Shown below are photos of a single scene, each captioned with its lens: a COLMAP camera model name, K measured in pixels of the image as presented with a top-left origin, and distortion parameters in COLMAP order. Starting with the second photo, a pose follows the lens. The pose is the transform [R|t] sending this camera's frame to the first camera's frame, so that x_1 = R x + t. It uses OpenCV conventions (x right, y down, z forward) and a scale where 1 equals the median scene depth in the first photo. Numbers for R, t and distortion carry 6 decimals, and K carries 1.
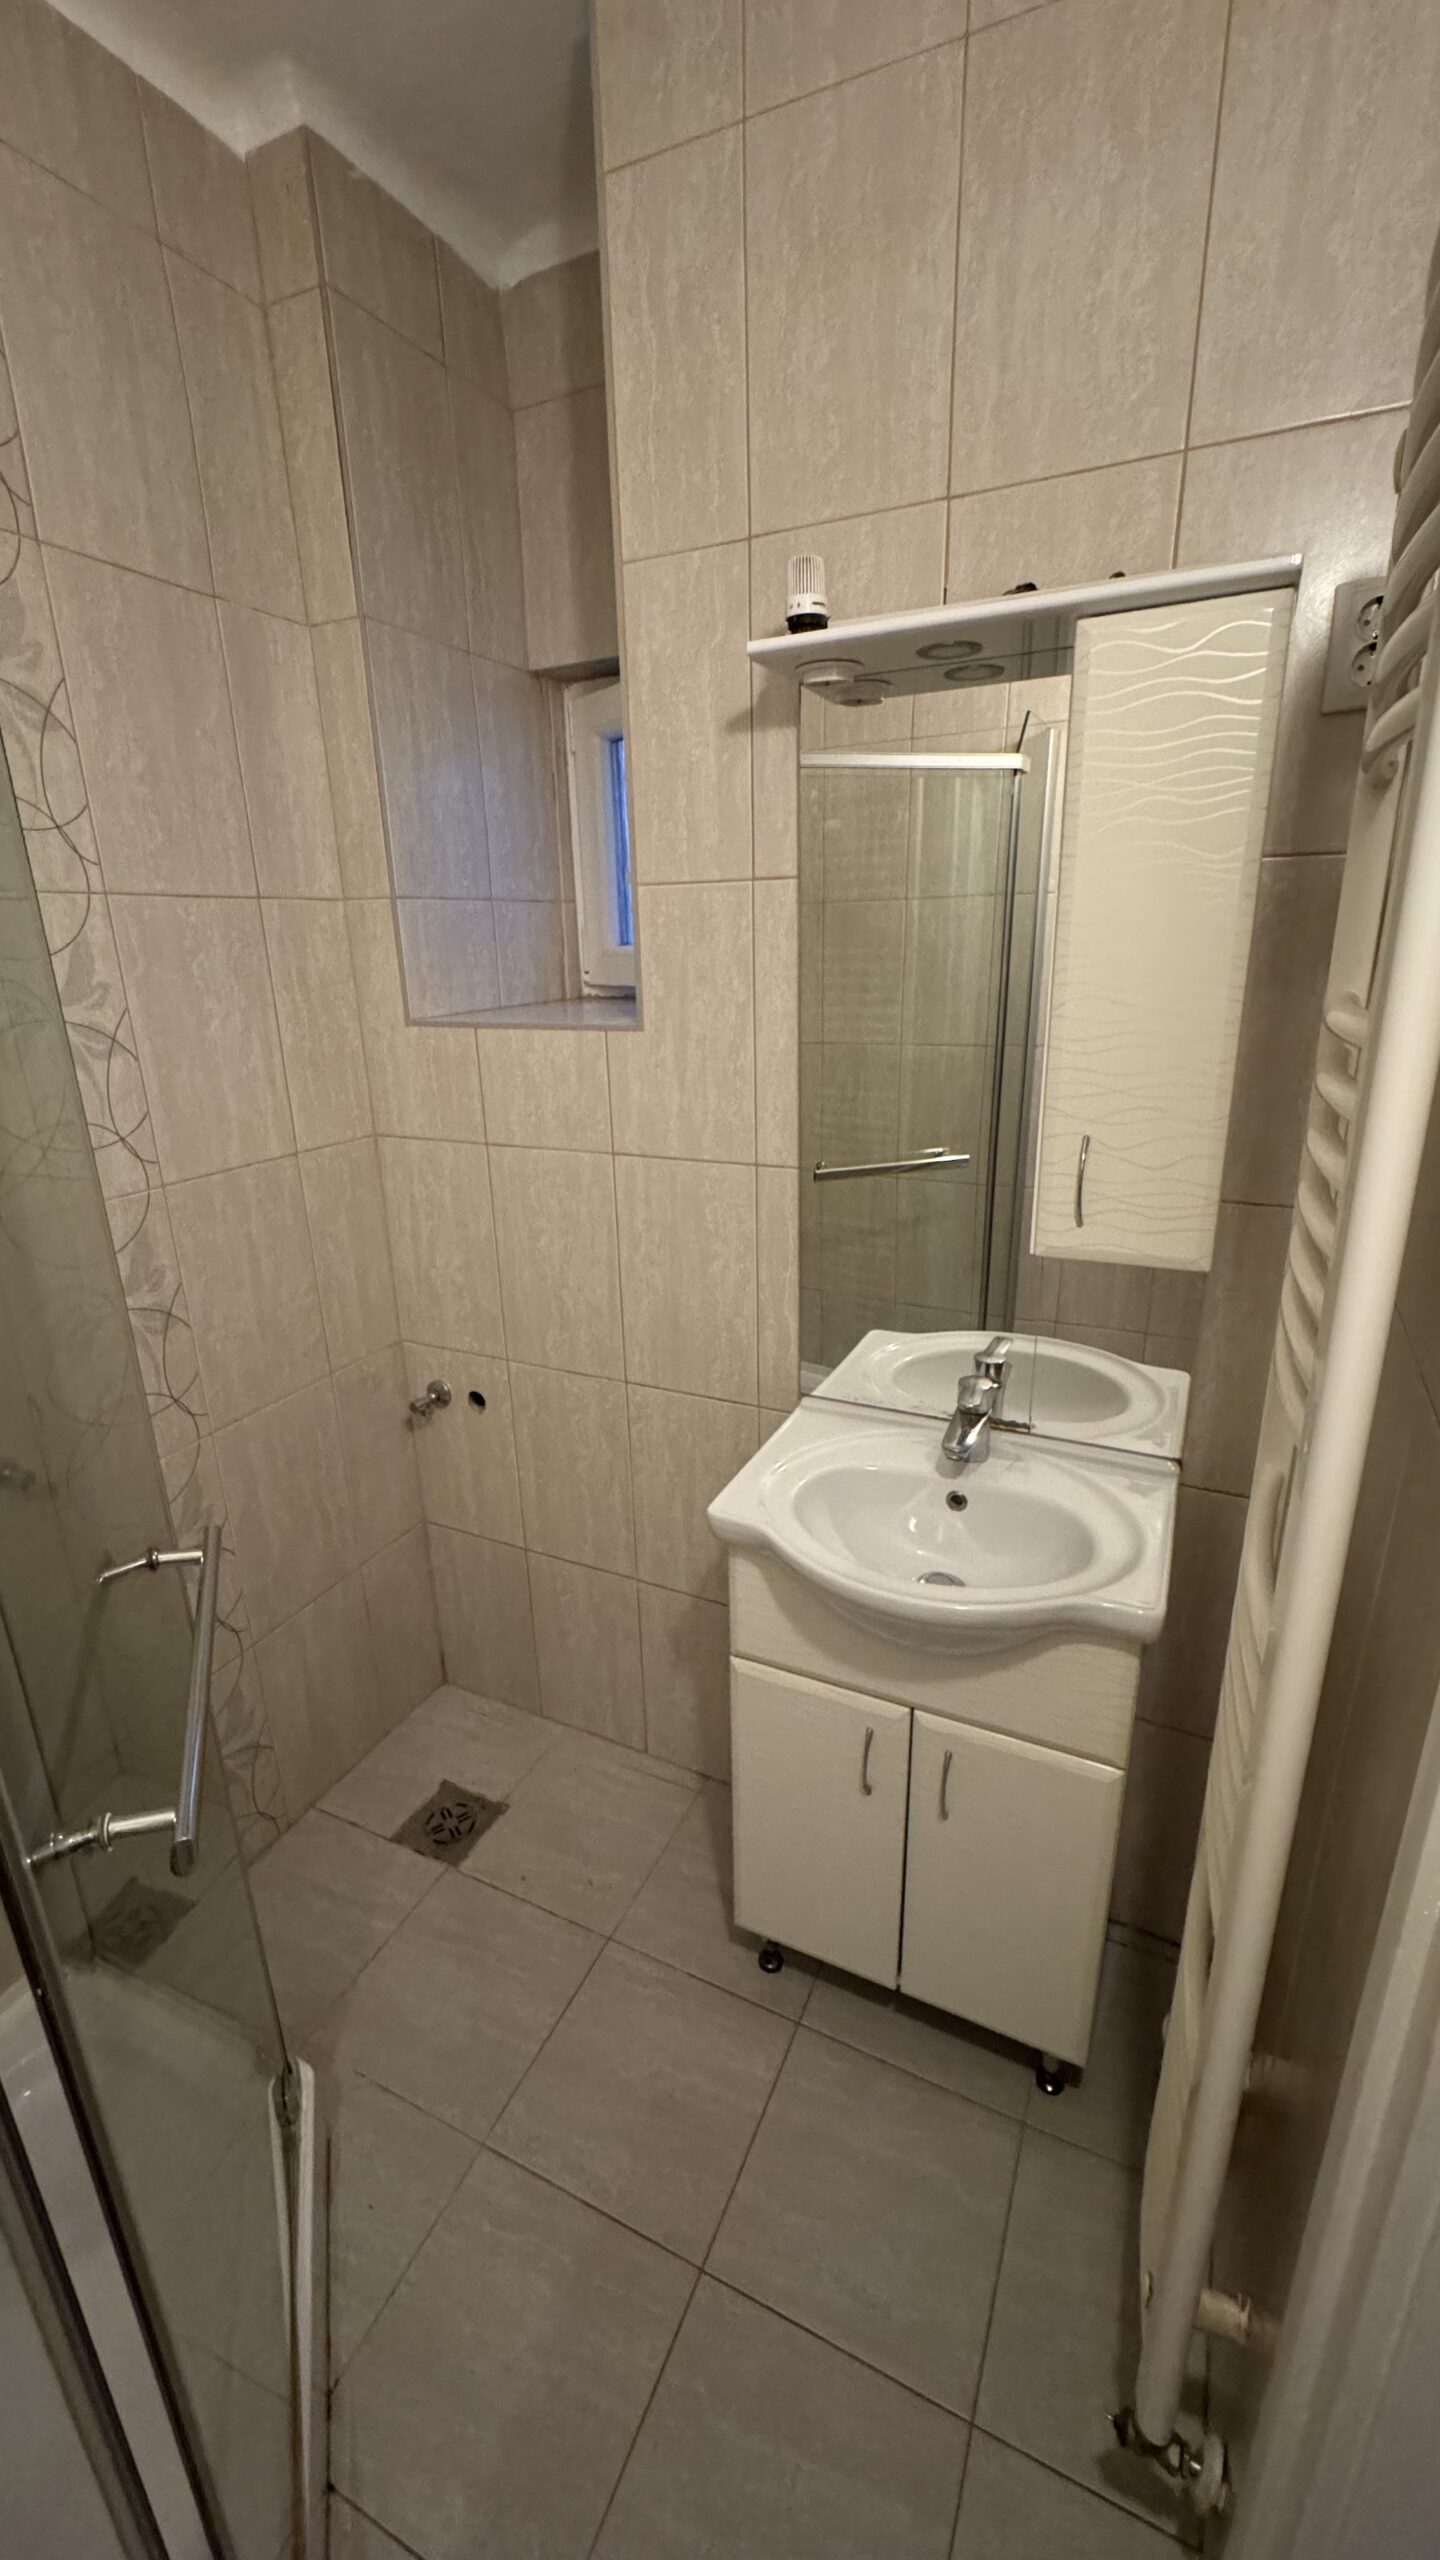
lens RADIAL K [[1024.8, 0, 723.8], [0, 1024.8, 1278.8], [0, 0, 1]] dist [-0.002831, -0.000900]
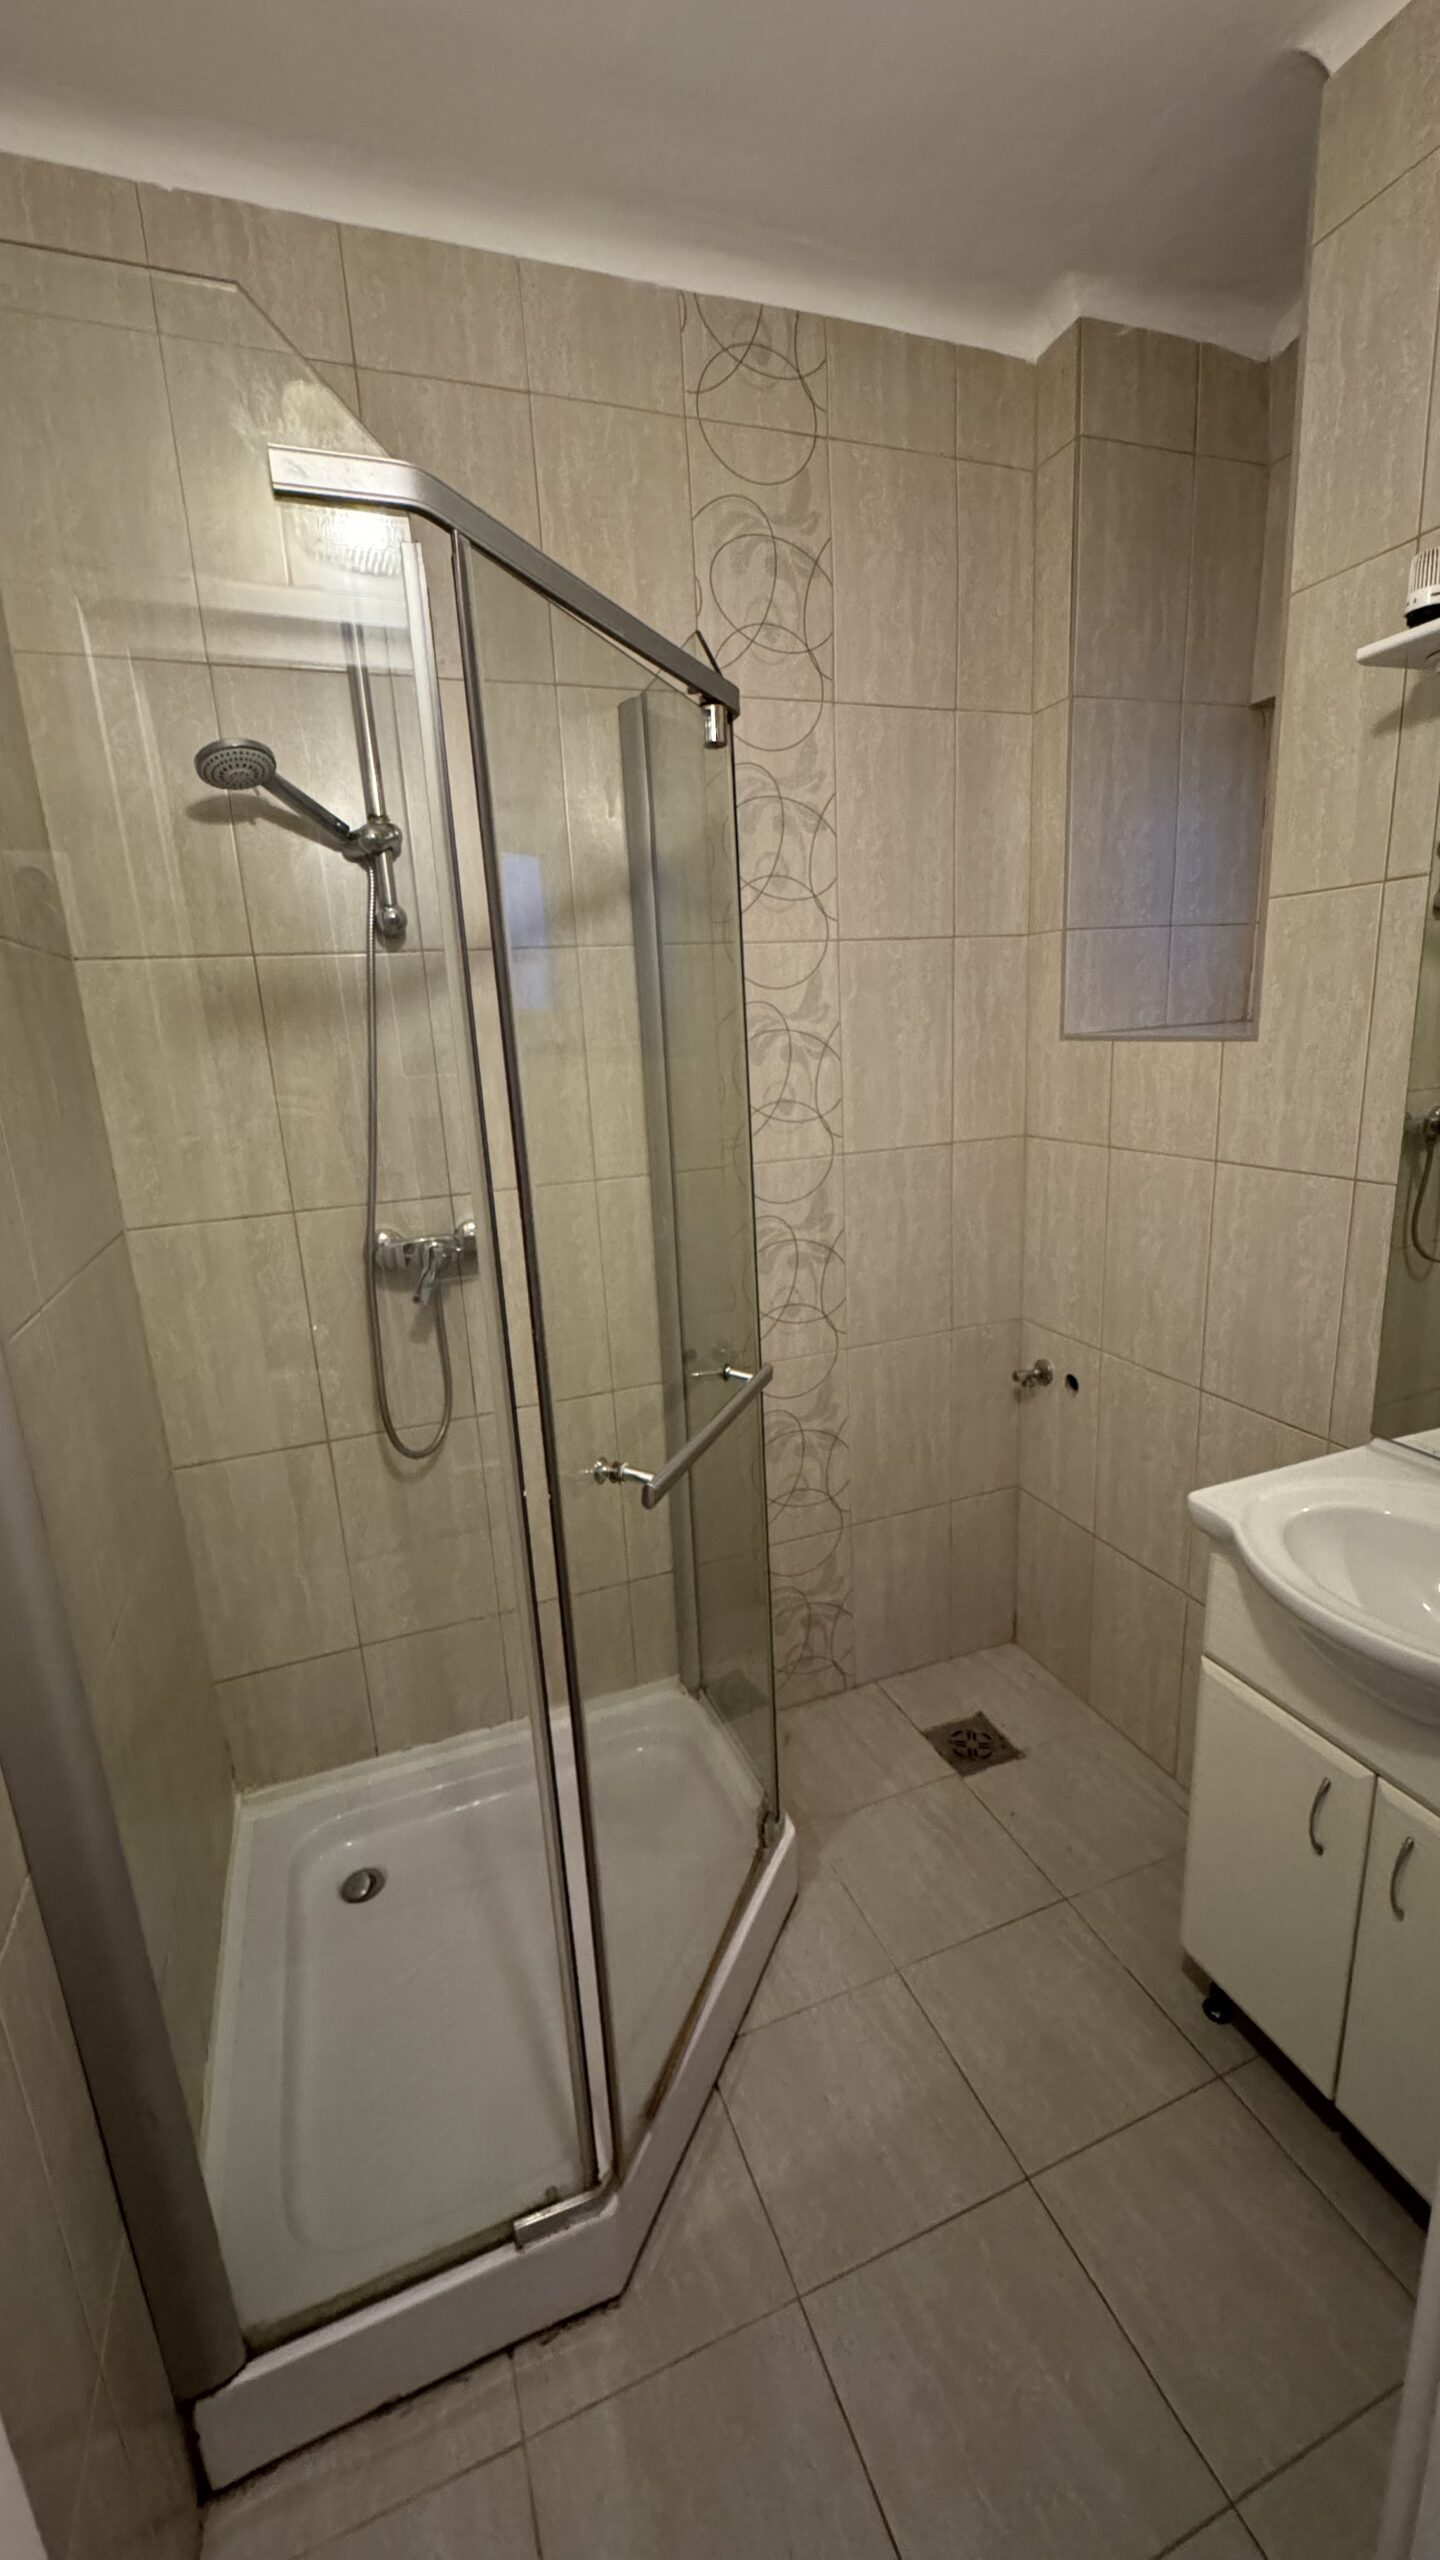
lens RADIAL K [[1024.8, 0, 721.2], [0, 1024.8, 1281.1], [0, 0, 1]] dist [-0.002831, -0.000900]
pose [[0.722460, 0.154677, -0.673889, 0.261361], [-0.183479, 0.982601, 0.028832, 0.061403], [0.666623, 0.102815, 0.738270, -0.080573]]
